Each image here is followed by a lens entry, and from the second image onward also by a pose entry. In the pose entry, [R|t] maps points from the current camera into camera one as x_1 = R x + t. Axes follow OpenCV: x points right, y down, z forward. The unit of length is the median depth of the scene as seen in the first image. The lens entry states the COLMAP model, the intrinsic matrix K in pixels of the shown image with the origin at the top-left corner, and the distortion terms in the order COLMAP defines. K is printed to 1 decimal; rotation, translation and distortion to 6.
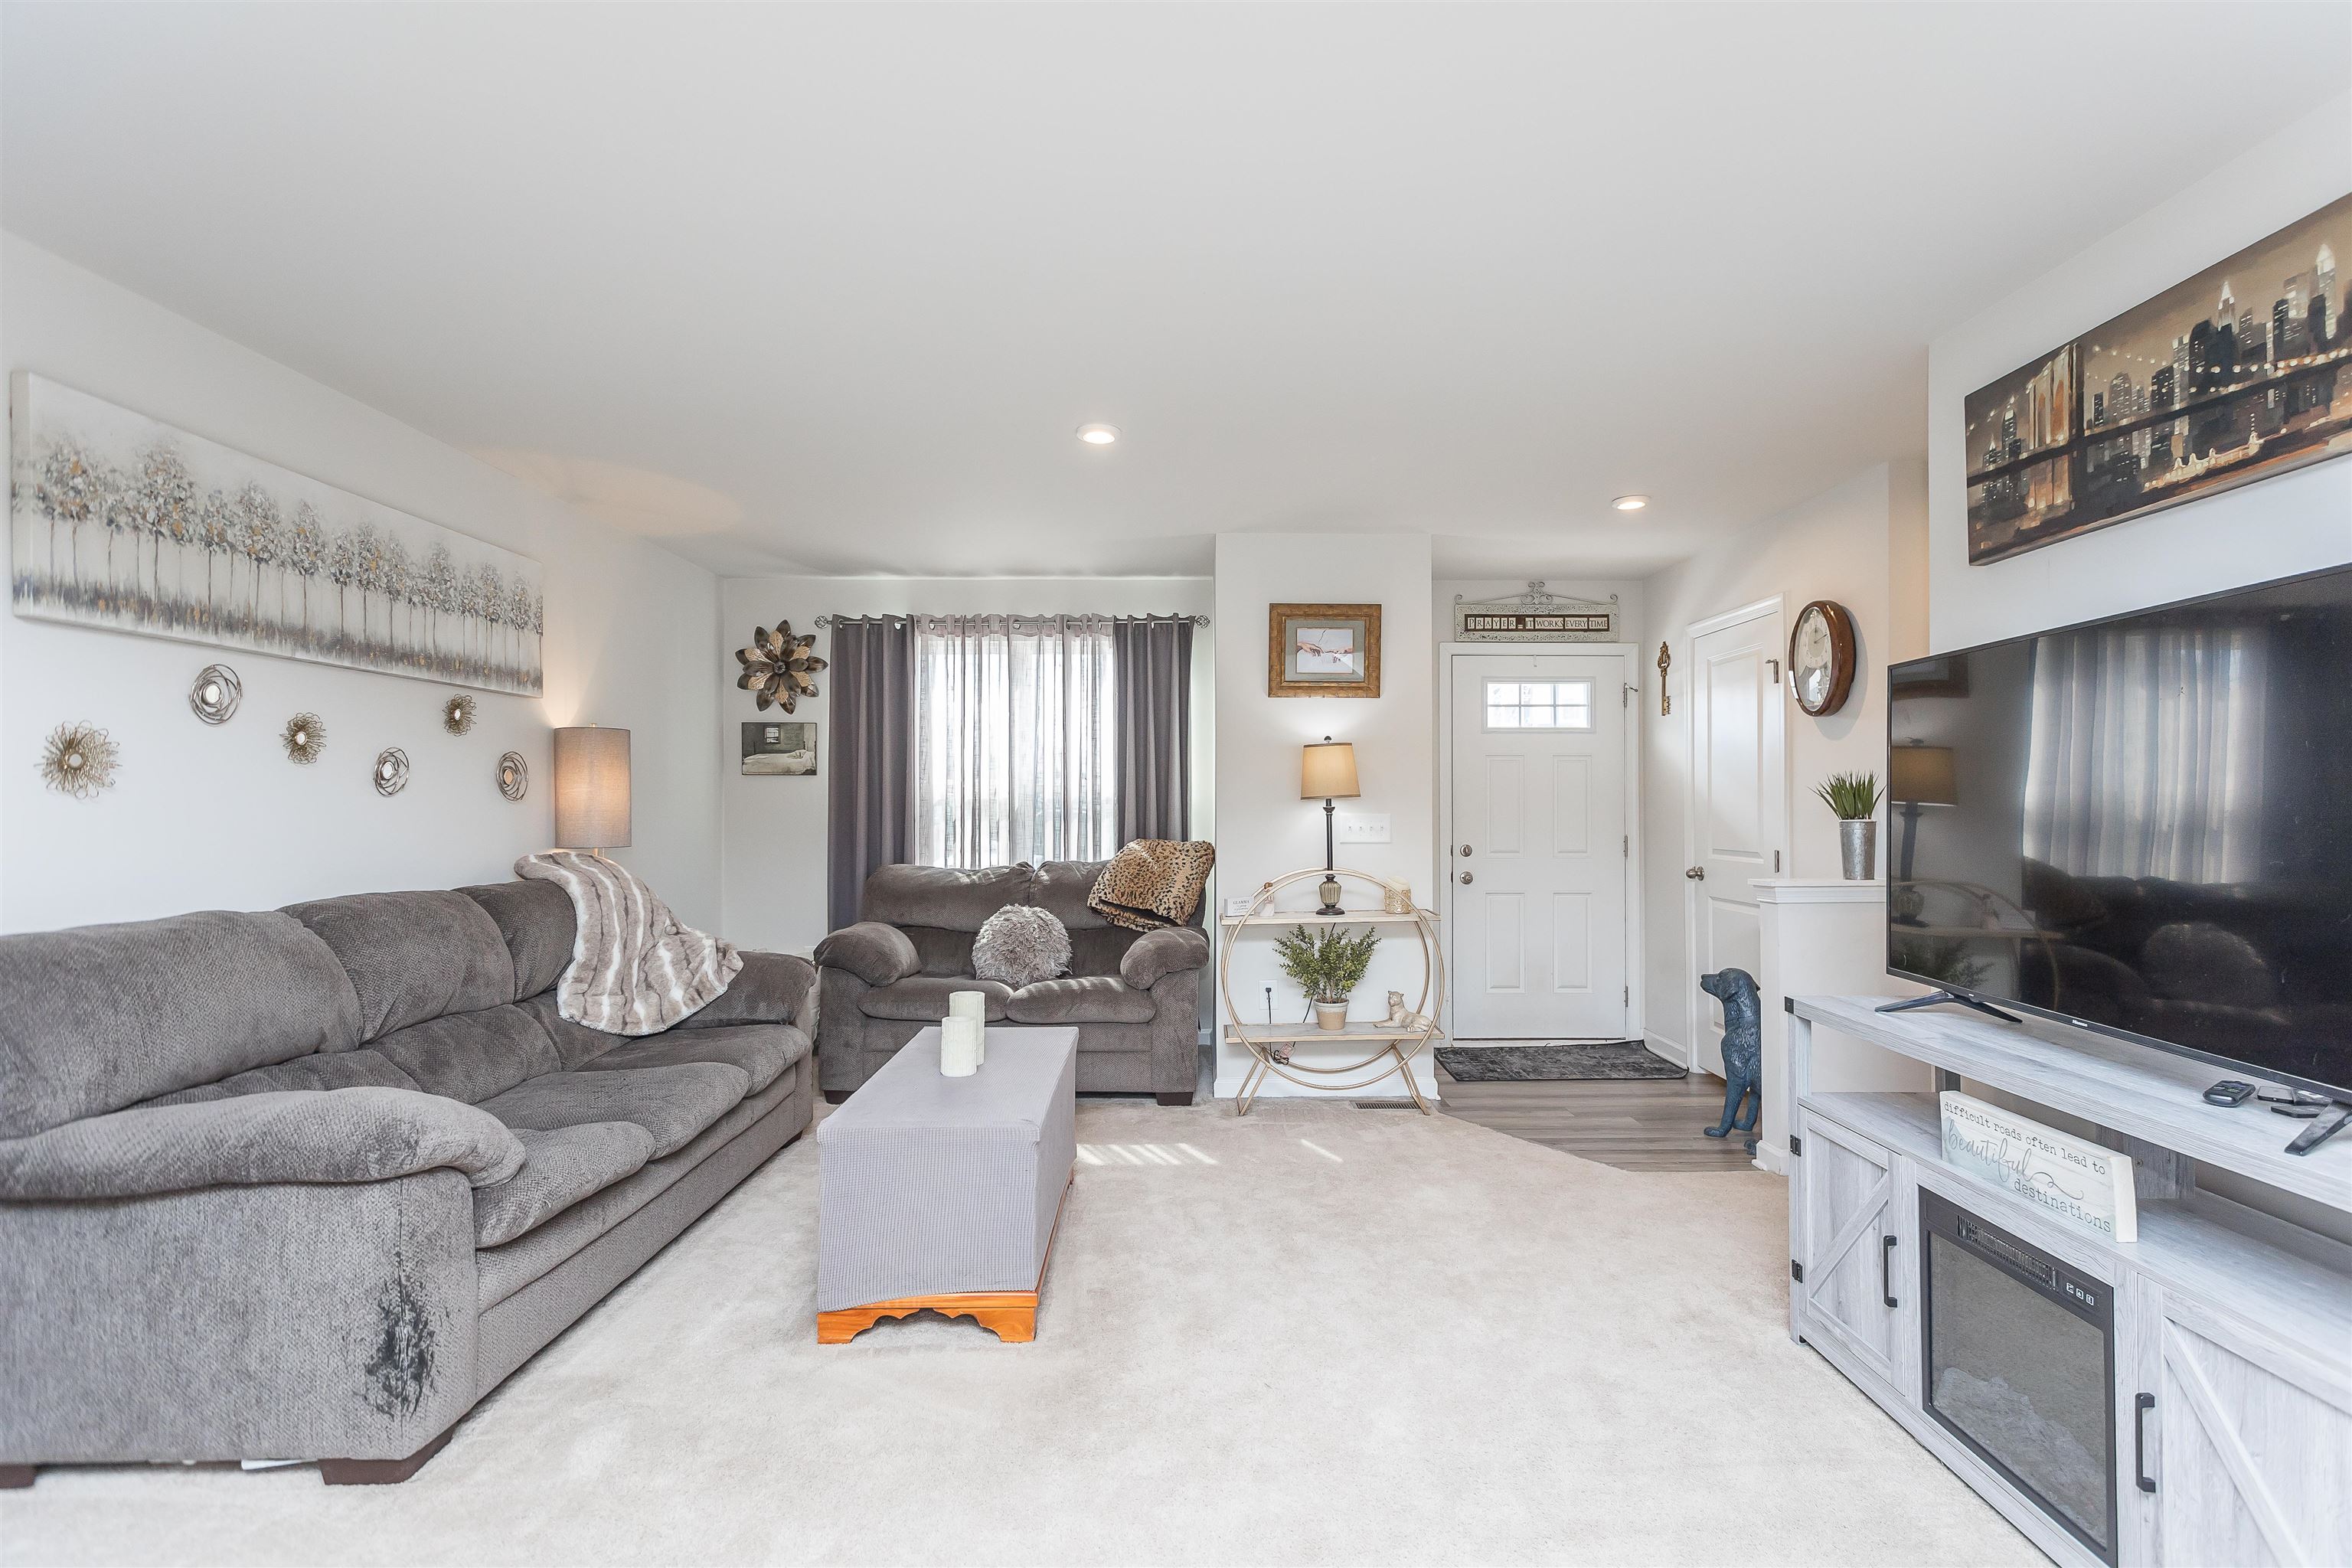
lens RADIAL K [[1117.5, 0, 1188.9], [0, 1117.5, 772.9], [0, 0, 1]] dist [0.000531, 0.001272]
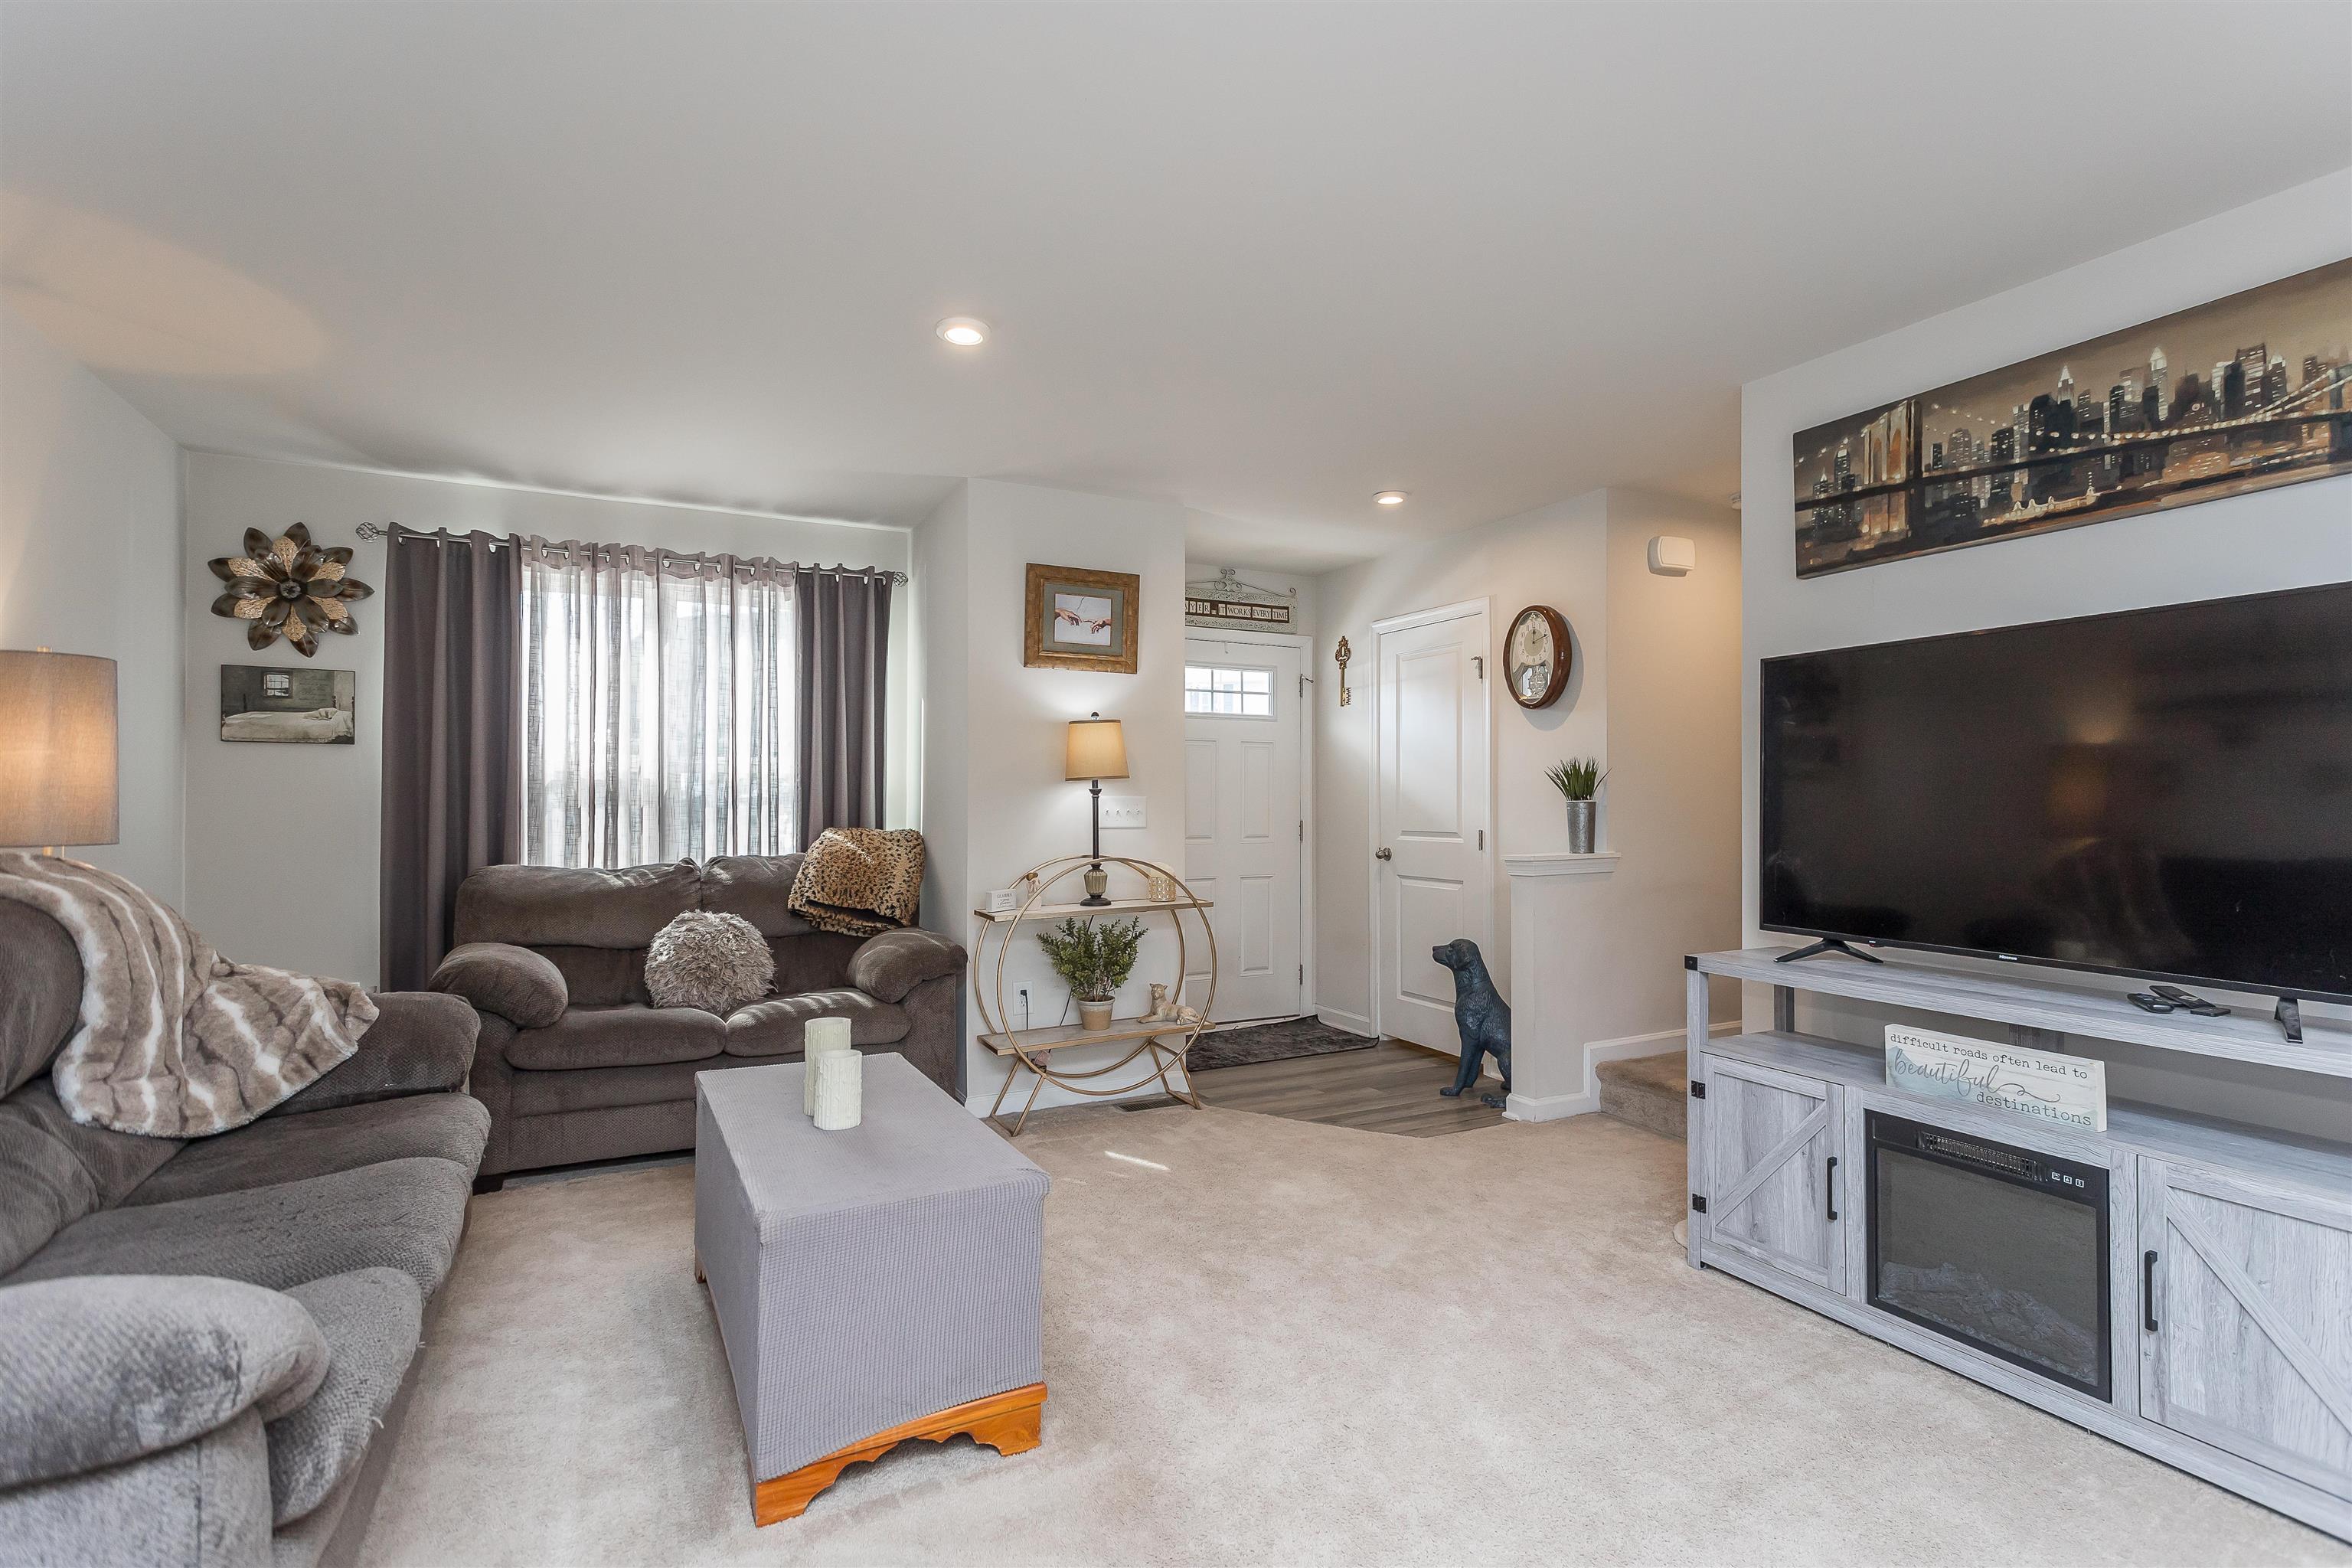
lens RADIAL K [[1137.1, 0, 1183.5], [0, 1137.1, 770.2], [0, 0, 1]] dist [0.005352, 0.000965]
pose [[0.890348, 0.012716, 0.455103, -0.360160], [-0.013833, 0.999904, -0.000876, 0.022402], [-0.455070, -0.005515, 0.890438, 0.197851]]
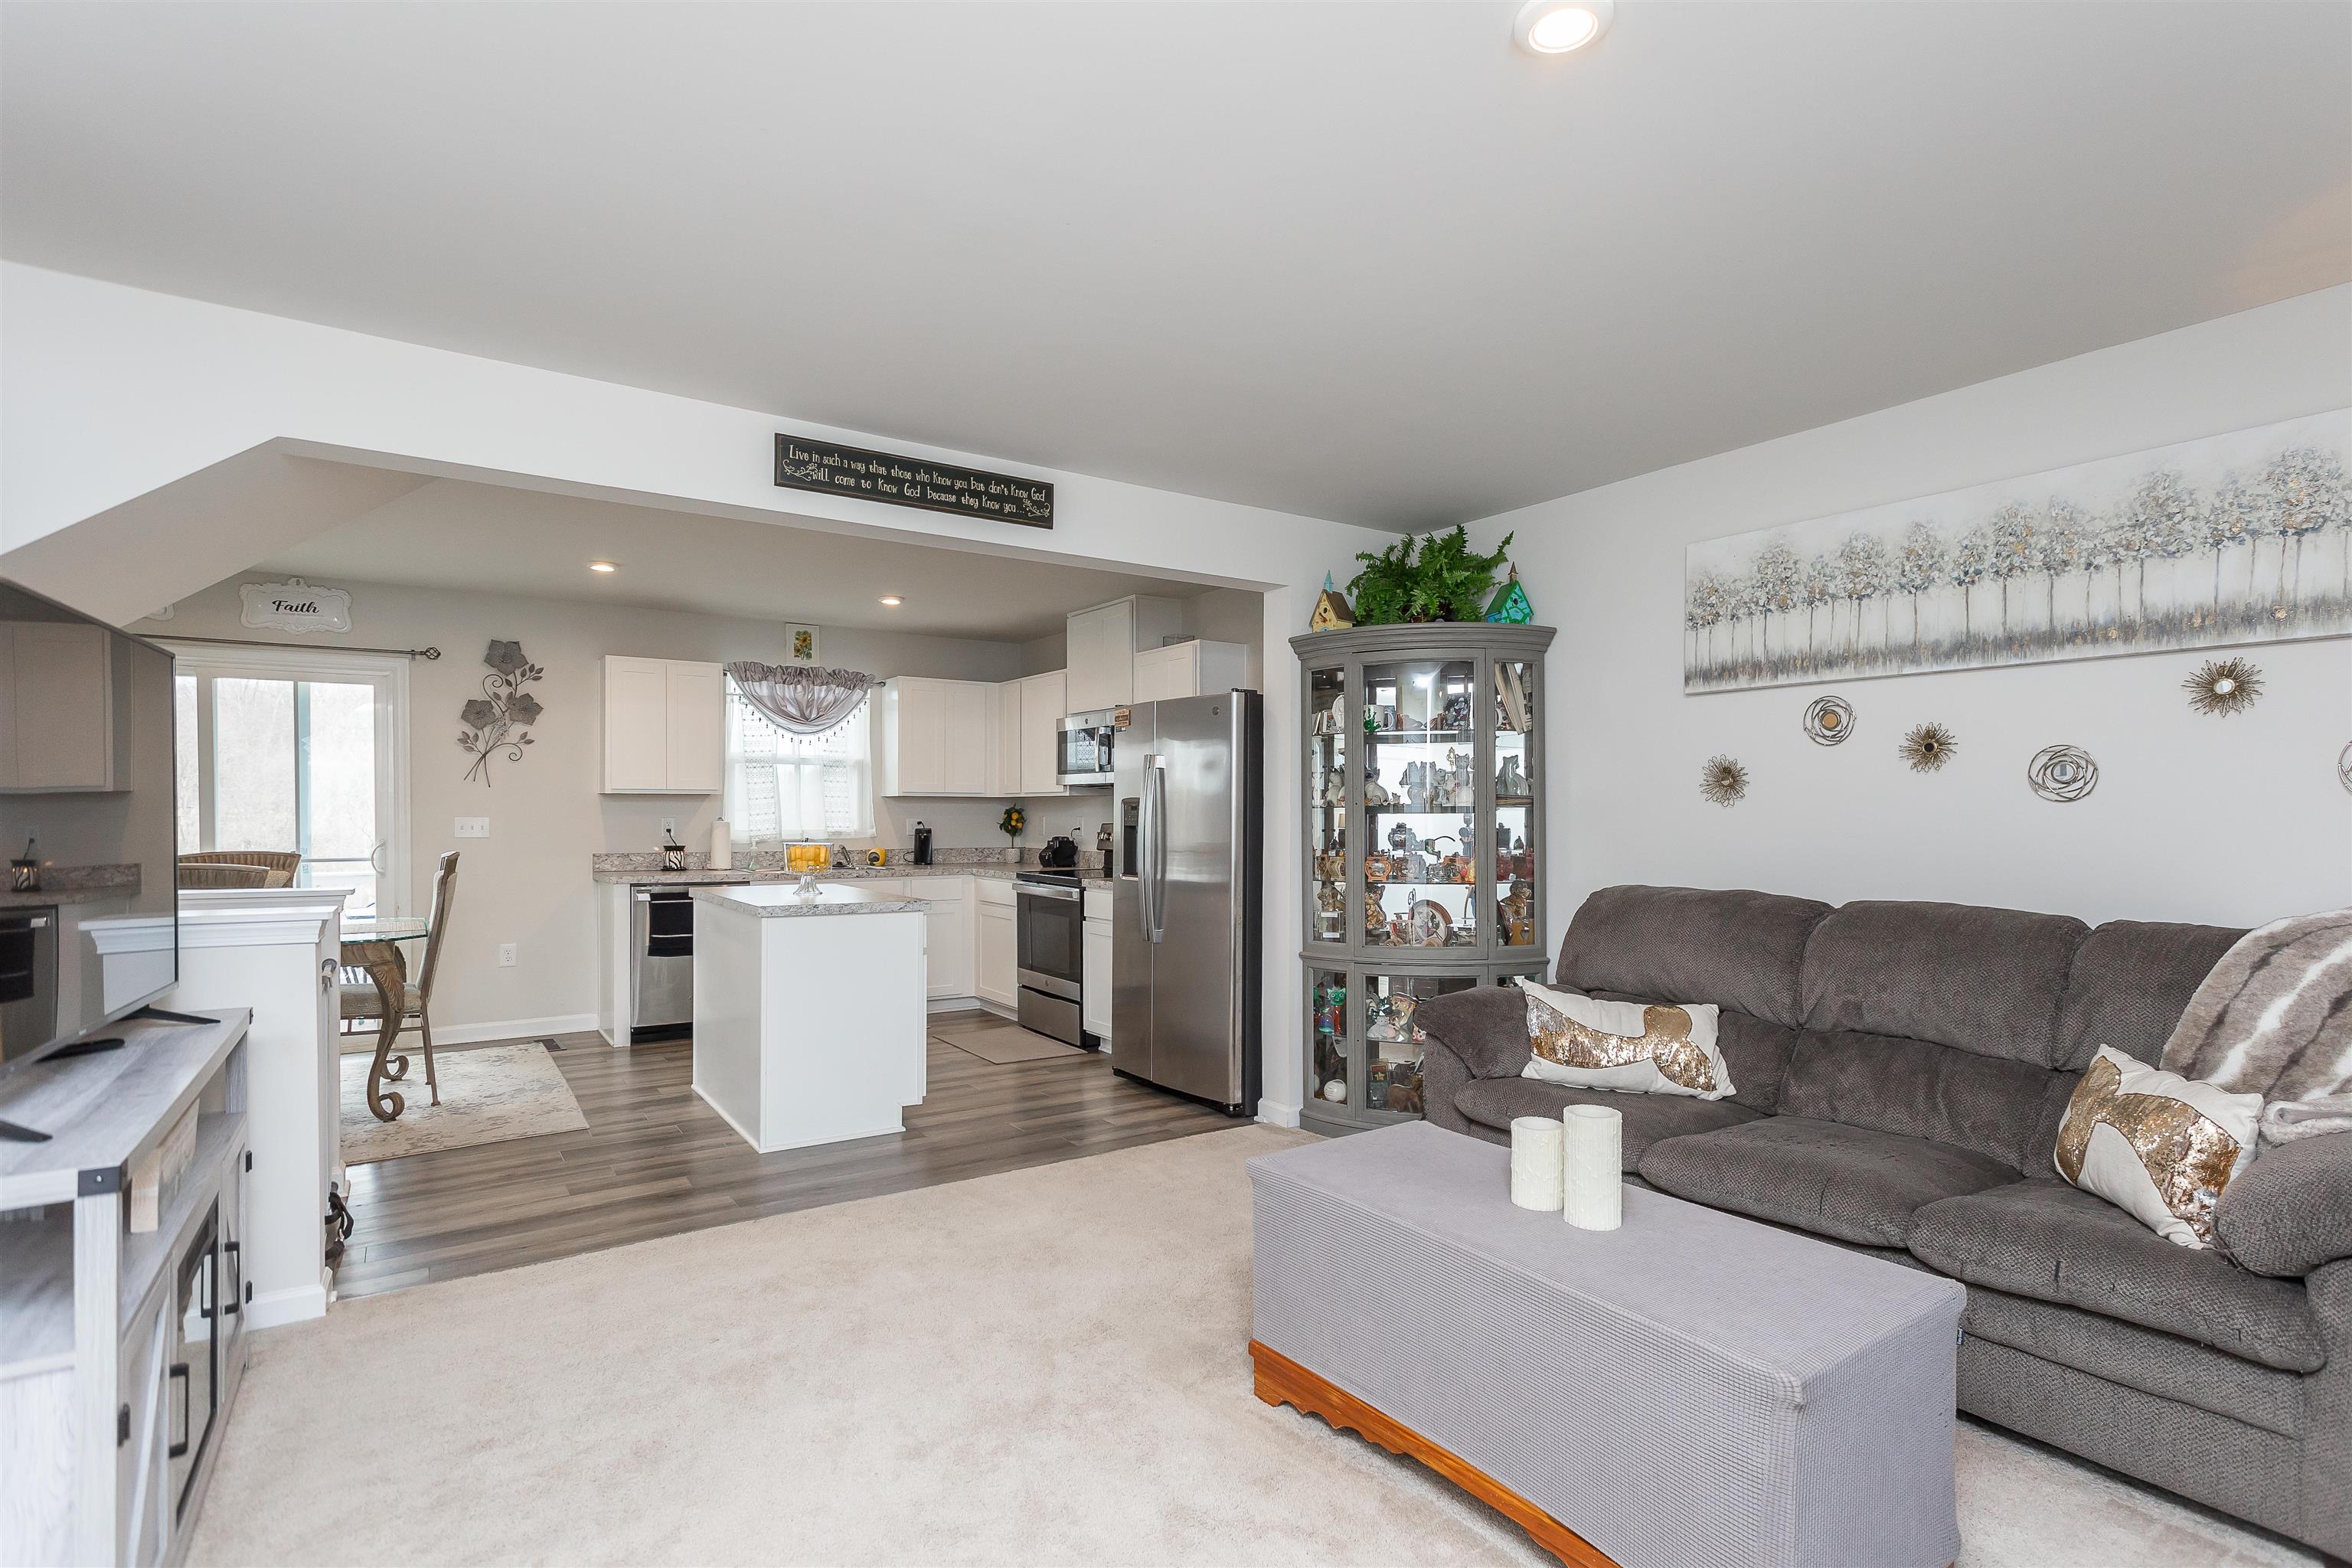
lens RADIAL K [[1137.7, 0, 1165.8], [0, 1137.7, 814.7], [0, 0, 1]] dist [0.014909, 0.000269]
pose [[-0.836830, 0.000467, -0.547462, 0.386086], [0.012884, 0.999740, -0.018840, 0.042669], [0.547311, -0.022819, -0.836618, 1.502690]]
